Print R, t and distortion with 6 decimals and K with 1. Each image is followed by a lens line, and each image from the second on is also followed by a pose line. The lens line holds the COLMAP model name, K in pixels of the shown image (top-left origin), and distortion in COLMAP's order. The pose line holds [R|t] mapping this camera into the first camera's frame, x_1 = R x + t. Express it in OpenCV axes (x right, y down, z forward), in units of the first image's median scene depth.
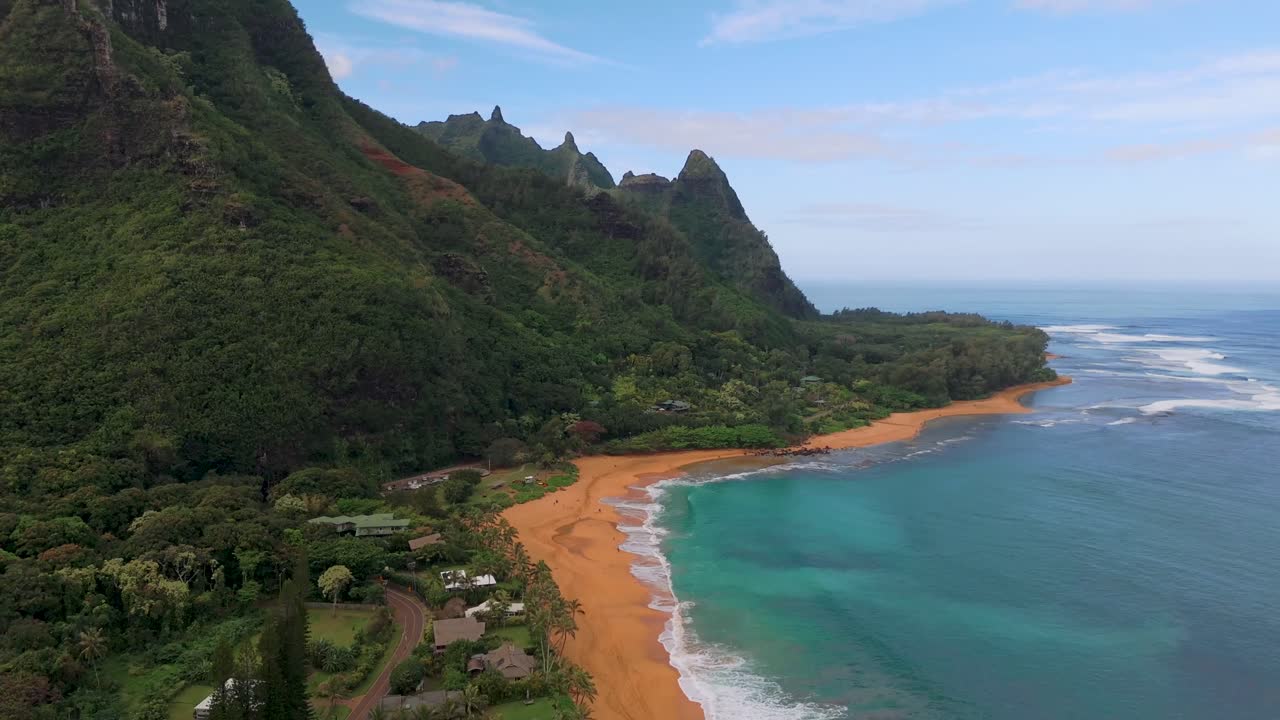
lens RADIAL K [[920.5, 0, 640.0], [0, 920.5, 360.0], [0, 0, 1]] dist [0.076209, -0.091842]
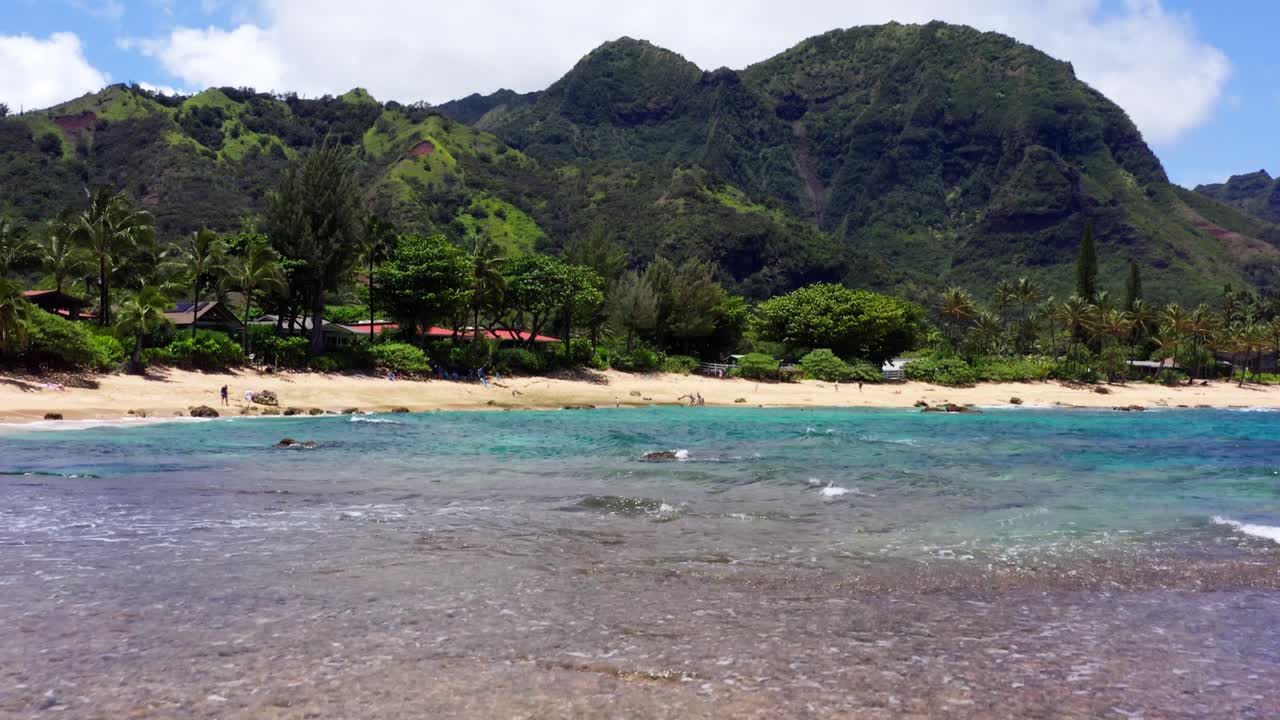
lens RADIAL K [[1416.0, 0, 640.0], [0, 1416.0, 360.0], [0, 0, 1]] dist [-0.005169, -0.182415]
pose [[0.836155, -0.023592, -0.547986, 0.193008], [-0.044493, 0.992864, -0.110636, 0.302053], [0.546686, 0.116891, 0.829139, -1.440372]]
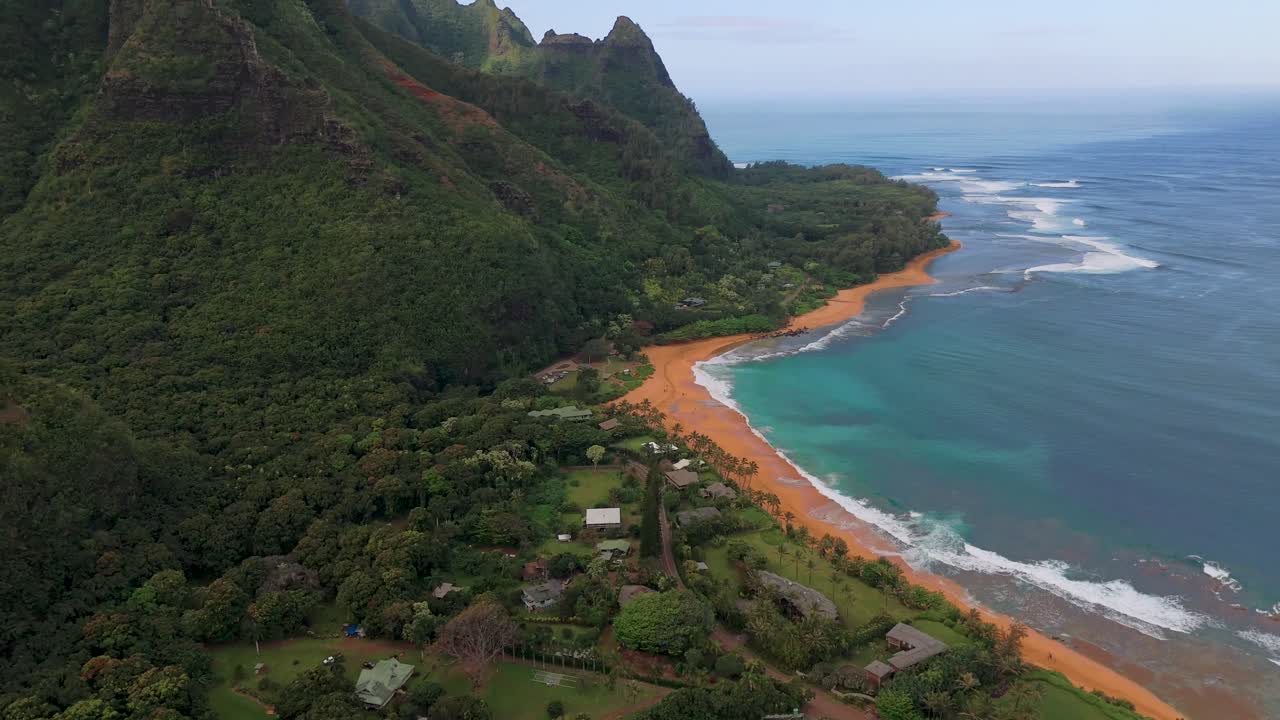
lens RADIAL K [[920.5, 0, 640.0], [0, 920.5, 360.0], [0, 0, 1]] dist [0.076209, -0.091842]
pose [[0.991150, -0.054651, 0.120972, -0.185725], [0.031066, 0.981508, 0.188882, -0.110995], [-0.129058, -0.183452, 0.974520, -0.286383]]
